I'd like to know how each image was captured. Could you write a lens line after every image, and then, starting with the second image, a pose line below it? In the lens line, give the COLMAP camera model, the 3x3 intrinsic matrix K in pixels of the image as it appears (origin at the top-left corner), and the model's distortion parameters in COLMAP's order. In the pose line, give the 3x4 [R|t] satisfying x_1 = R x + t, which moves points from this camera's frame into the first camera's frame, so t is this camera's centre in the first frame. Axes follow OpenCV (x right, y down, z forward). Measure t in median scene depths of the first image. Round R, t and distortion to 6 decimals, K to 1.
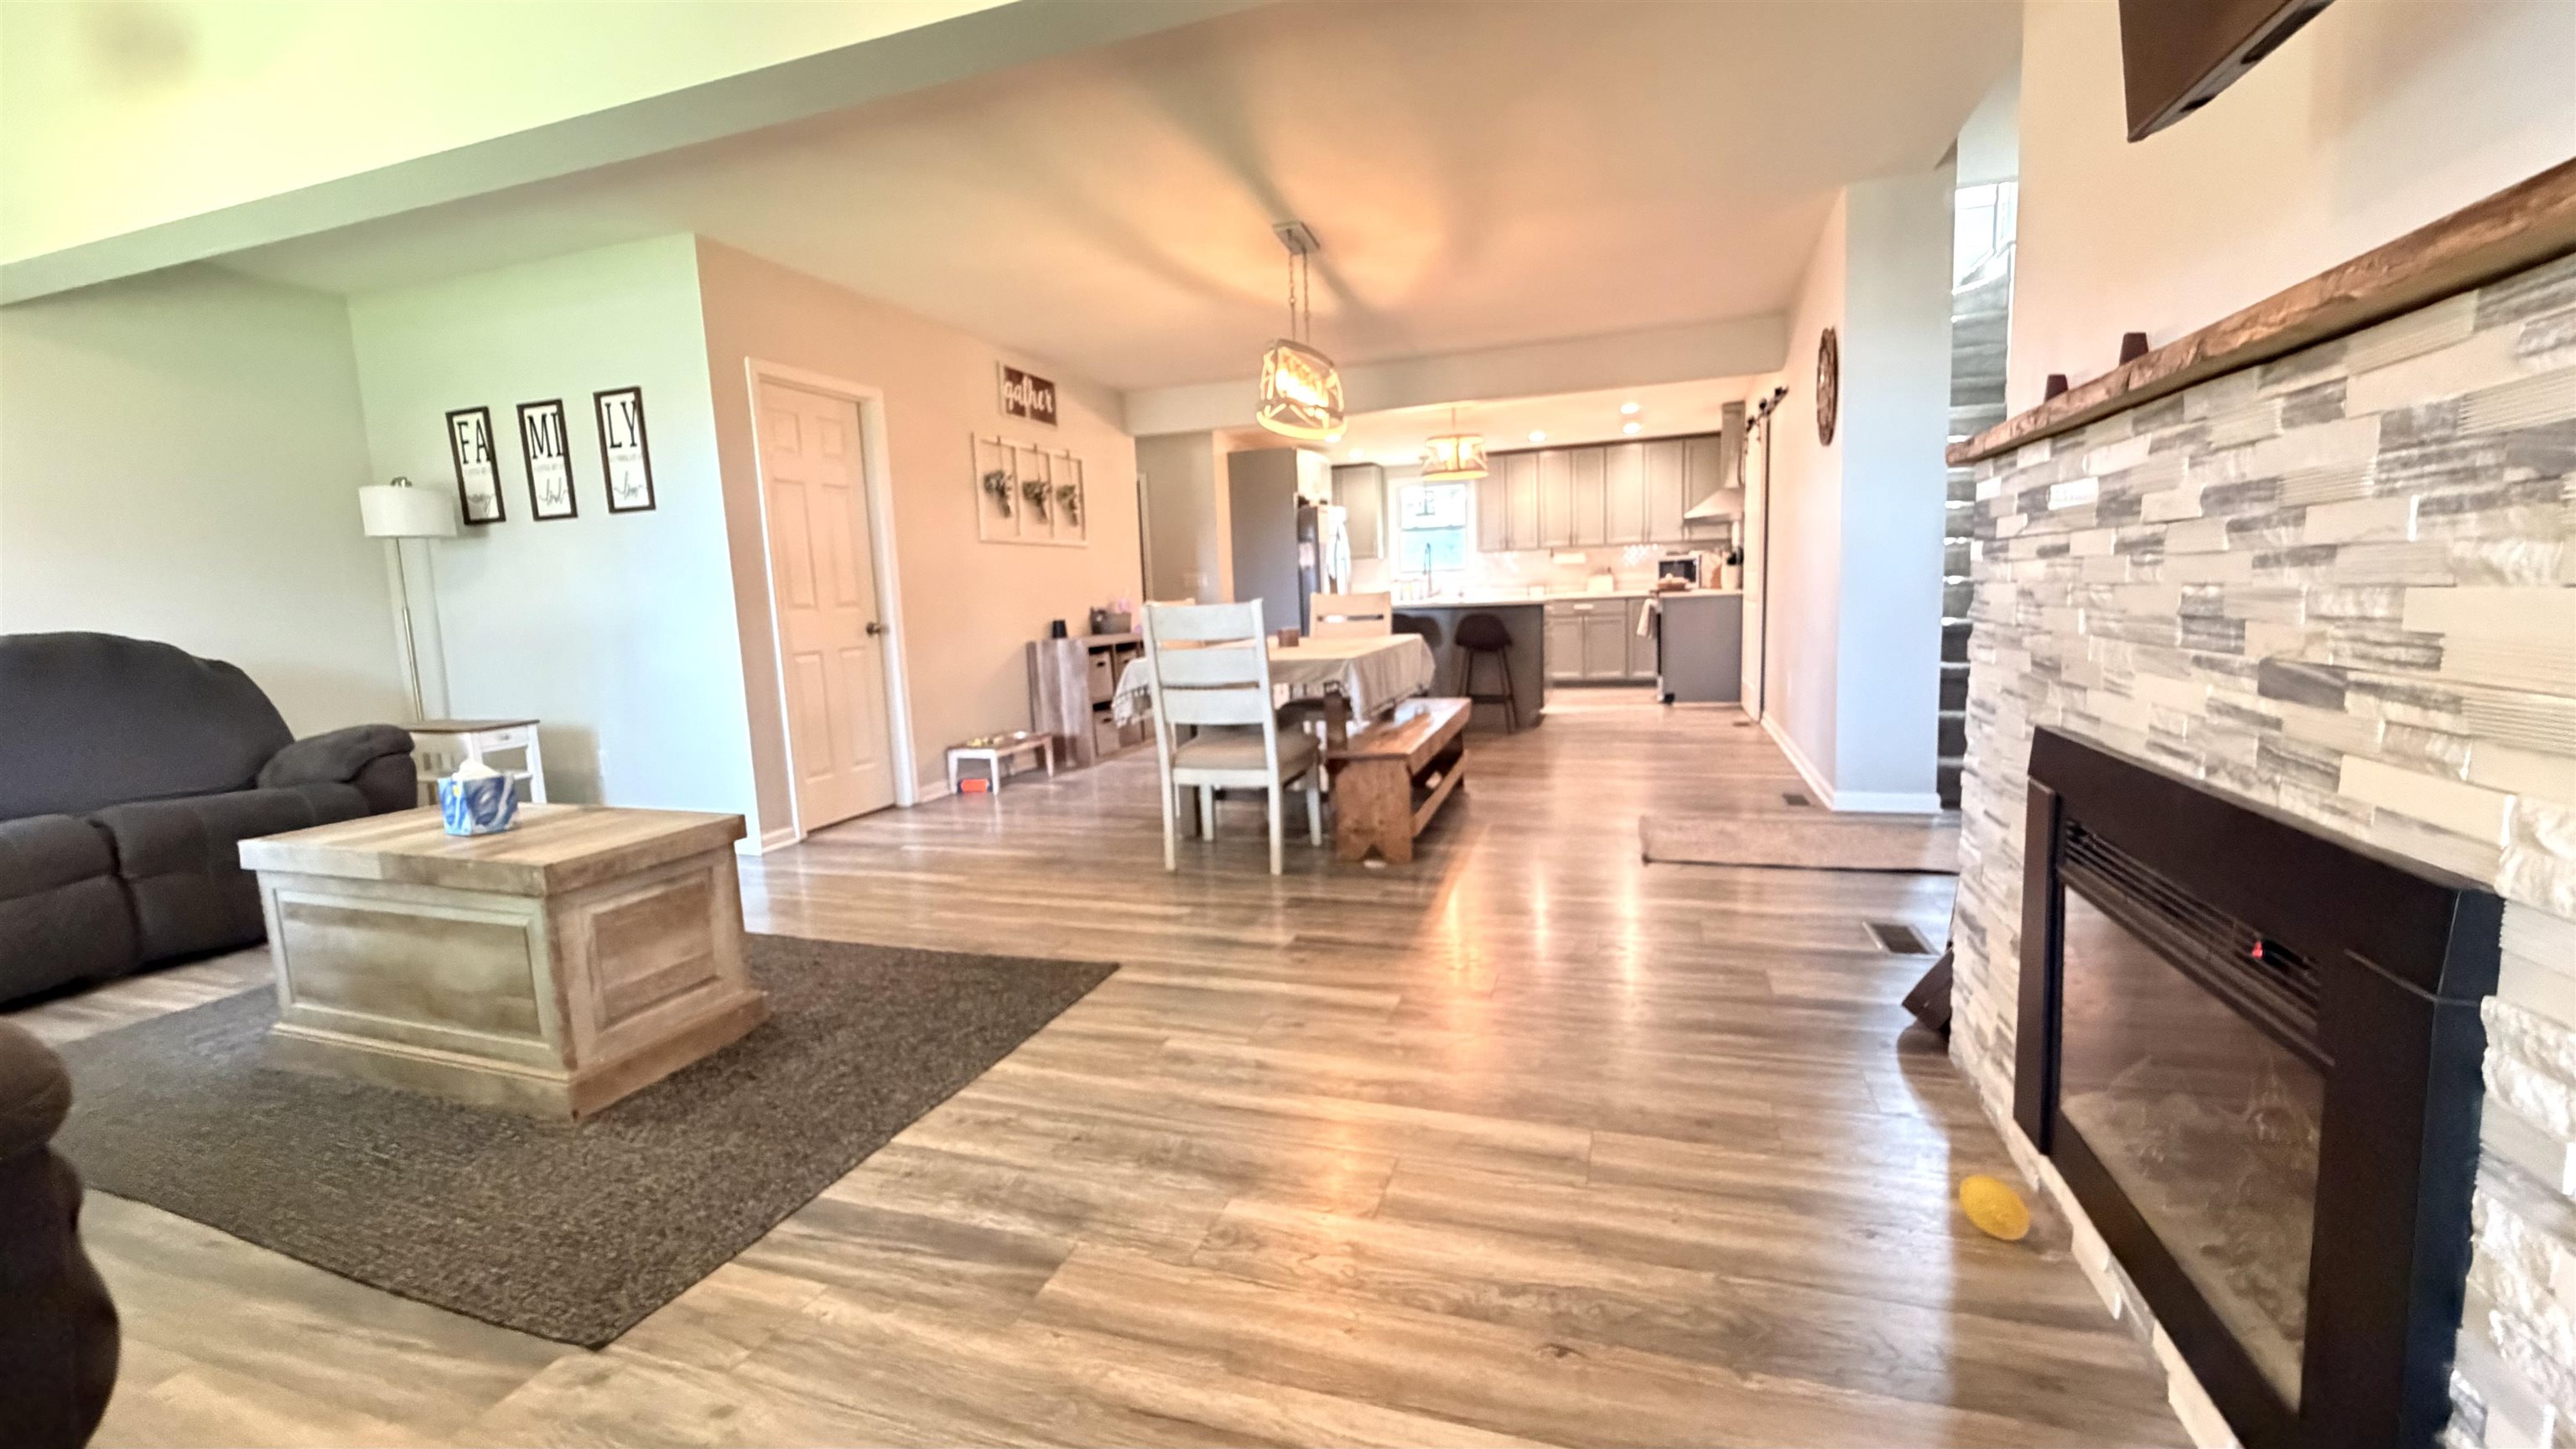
lens RADIAL K [[1028.3, 0, 1283.7], [0, 1028.3, 721.3], [0, 0, 1]] dist [-0.001811, -0.000087]
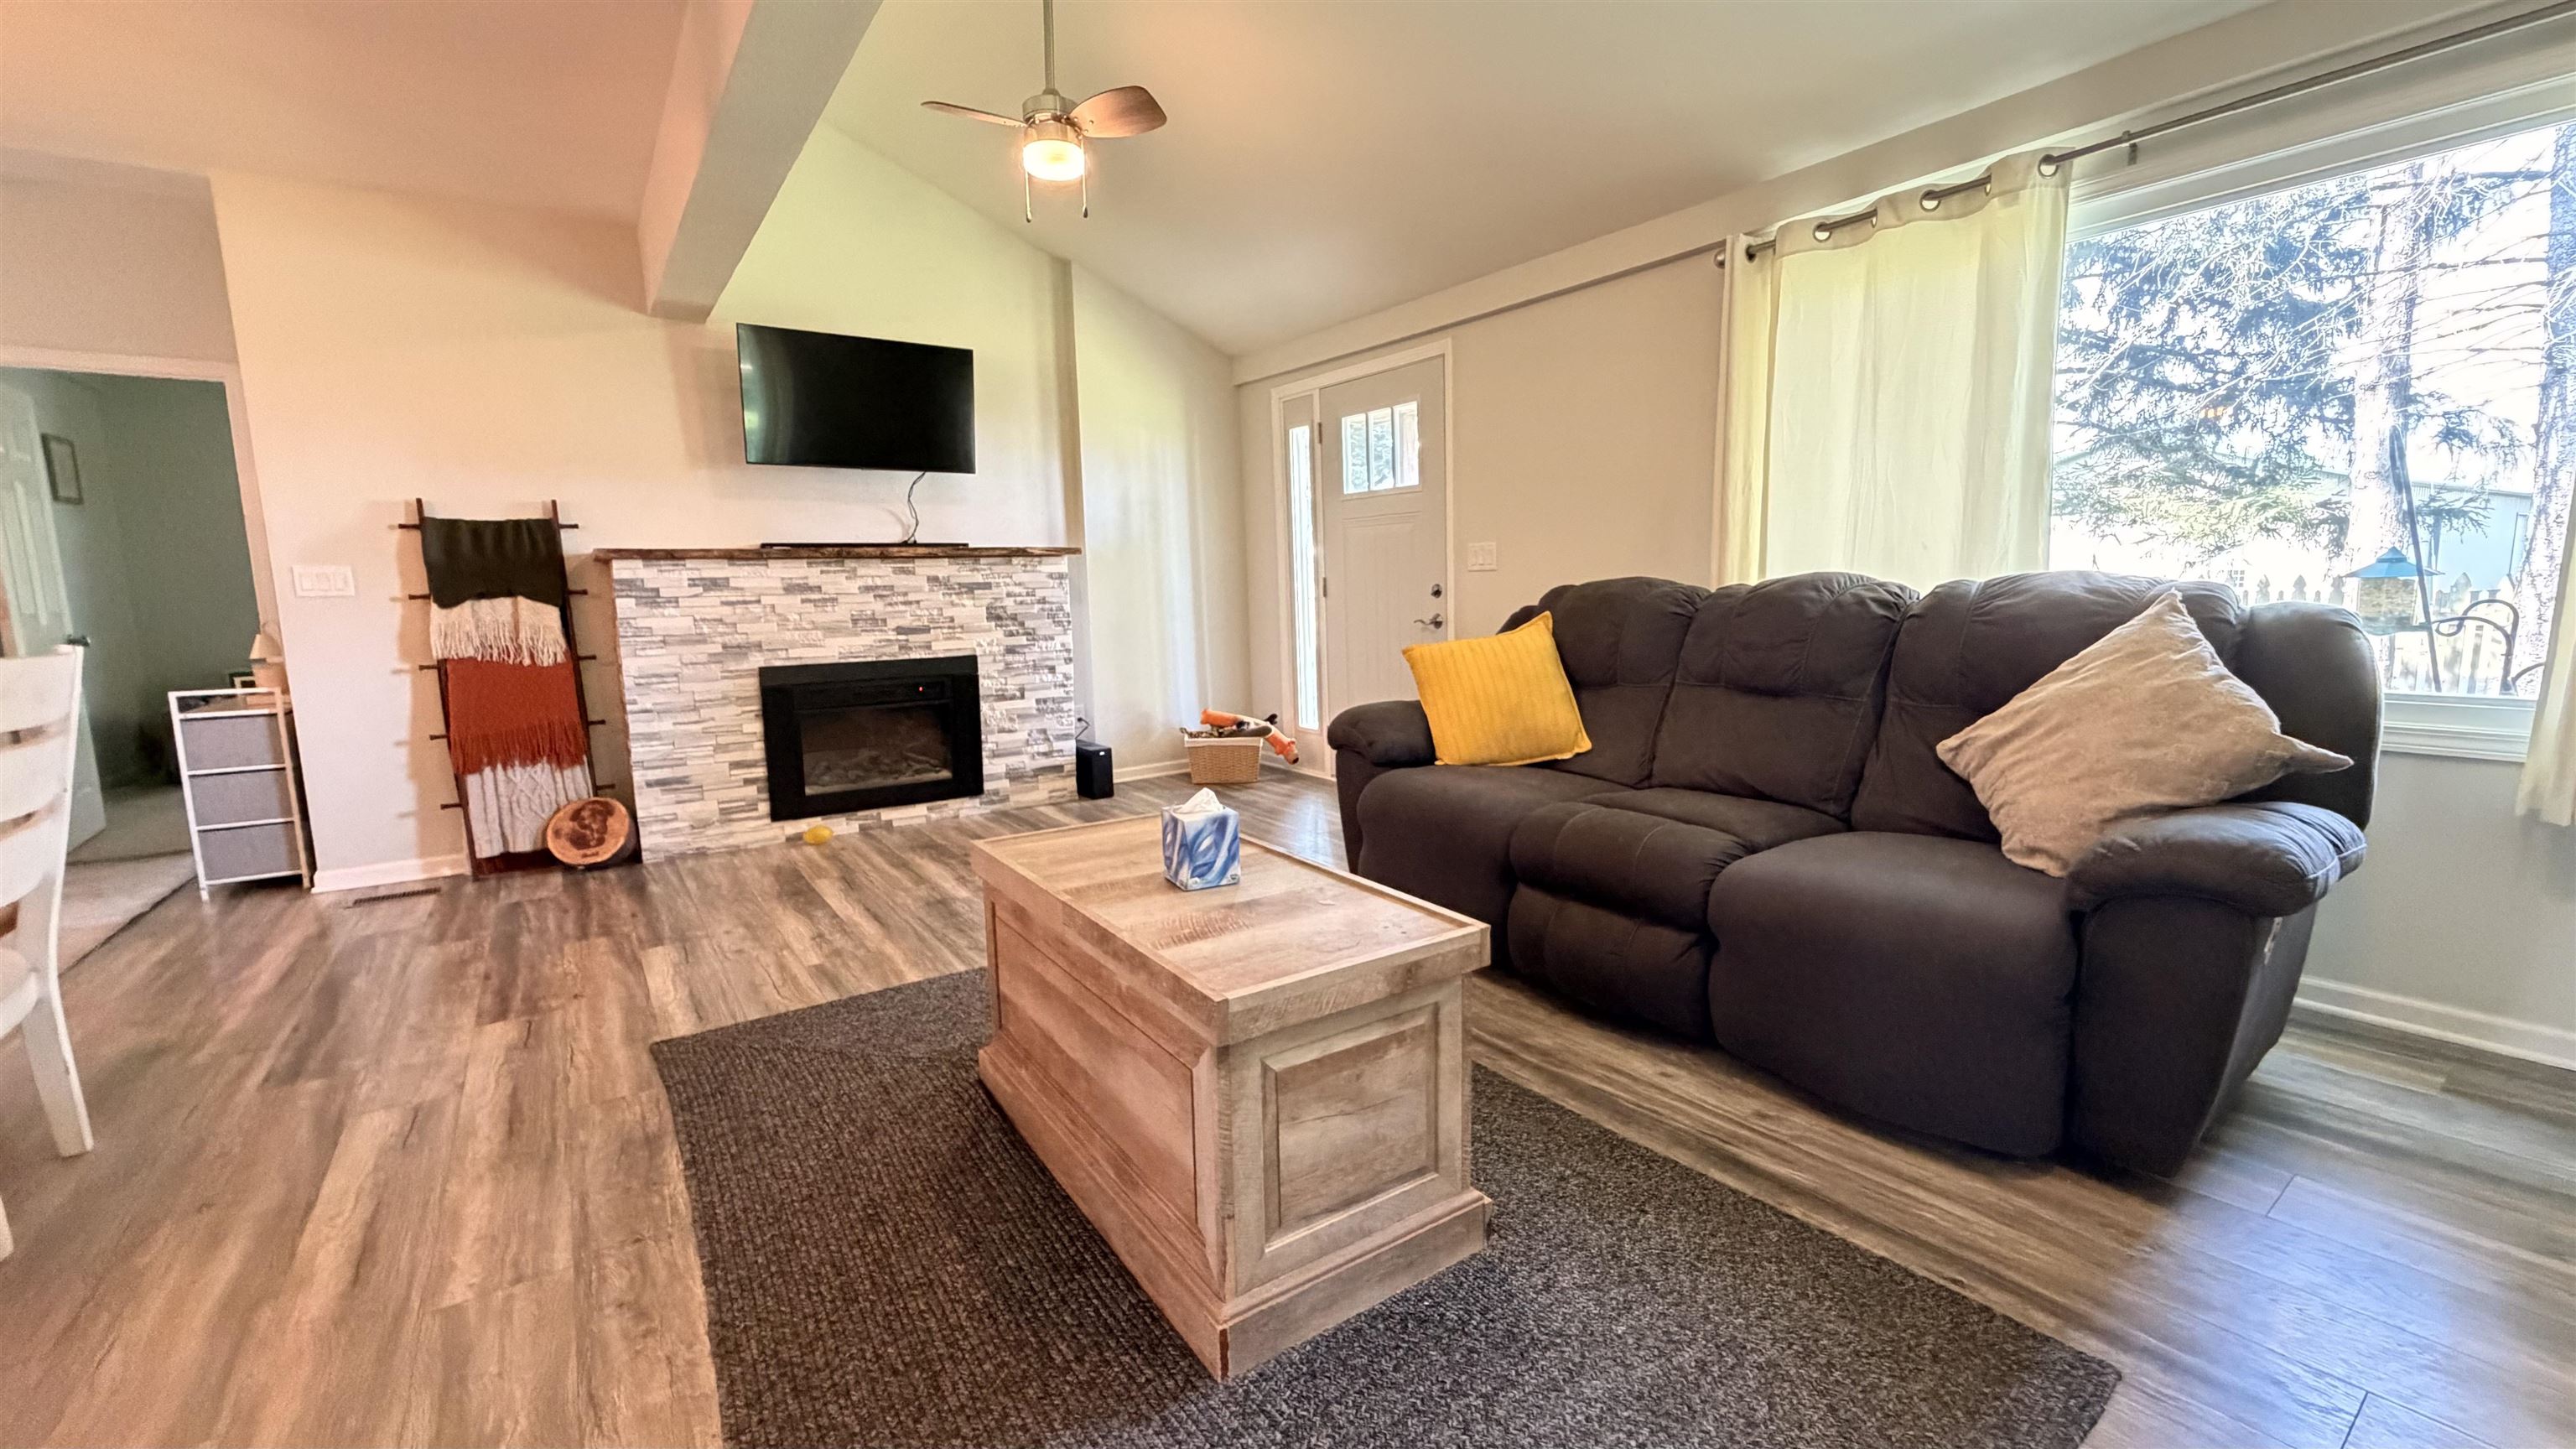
lens RADIAL K [[1024.0, 0, 1288.0], [0, 1024.0, 724.5], [0, 0, 1]] dist [-0.000475, 0.000086]
pose [[-0.806801, -0.020314, 0.590474, -1.316209], [0.129826, 0.968887, 0.210722, -0.159578], [-0.576383, 0.246670, -0.779061, 1.575528]]
